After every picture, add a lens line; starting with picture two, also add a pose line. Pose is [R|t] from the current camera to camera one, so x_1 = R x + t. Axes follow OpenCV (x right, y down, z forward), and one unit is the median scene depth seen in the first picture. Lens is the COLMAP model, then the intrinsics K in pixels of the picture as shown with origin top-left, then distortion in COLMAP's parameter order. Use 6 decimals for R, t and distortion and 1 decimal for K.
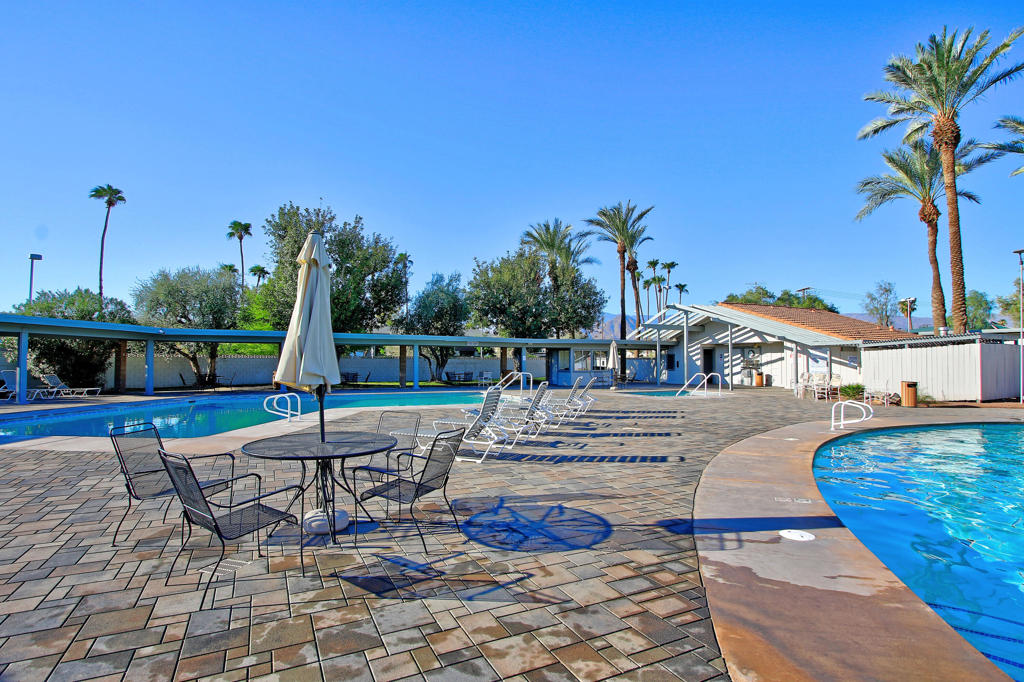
lens RADIAL K [[505.7, 0, 506.8], [0, 505.7, 344.6], [0, 0, 1]] dist [-0.023785, 0.006051]
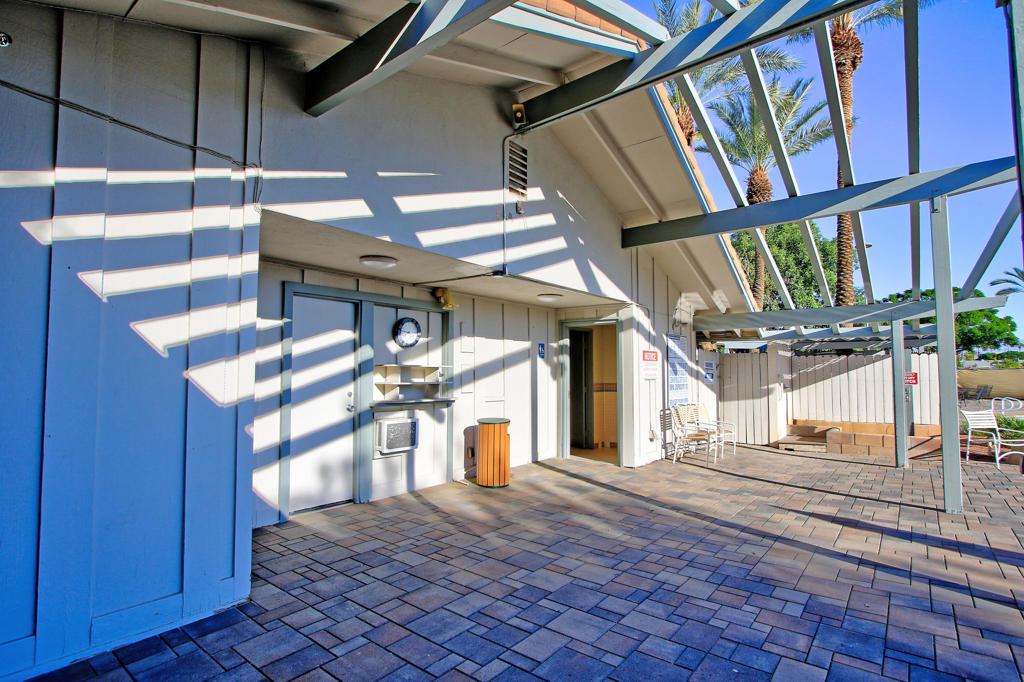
lens RADIAL K [[505.7, 0, 506.8], [0, 505.7, 344.6], [0, 0, 1]] dist [-0.023785, 0.006051]
pose [[-0.418745, 0.046086, 0.906934, 0.288175], [-0.033674, 0.997236, -0.066223, 0.036119], [-0.907479, -0.058270, -0.416036, 1.068122]]
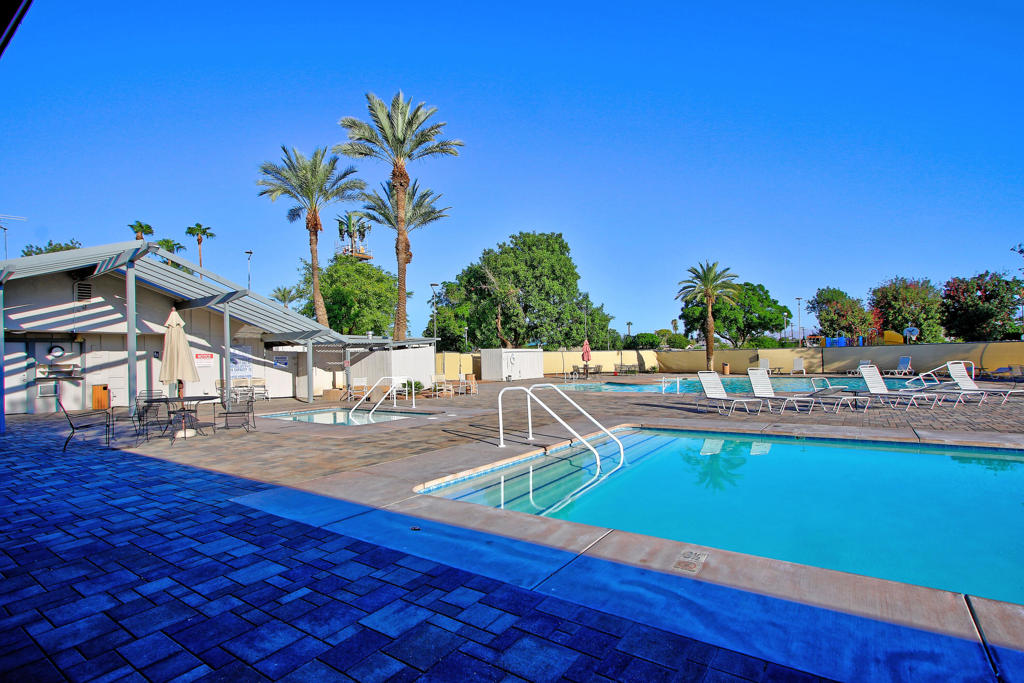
lens RADIAL K [[505.7, 0, 506.8], [0, 505.7, 345.1], [0, 0, 1]] dist [-0.023785, 0.006051]
pose [[-0.477809, 0.028098, 0.878014, -0.209599], [-0.010096, 0.999247, -0.037472, 0.026774], [-0.878406, -0.026769, -0.477165, 0.848210]]
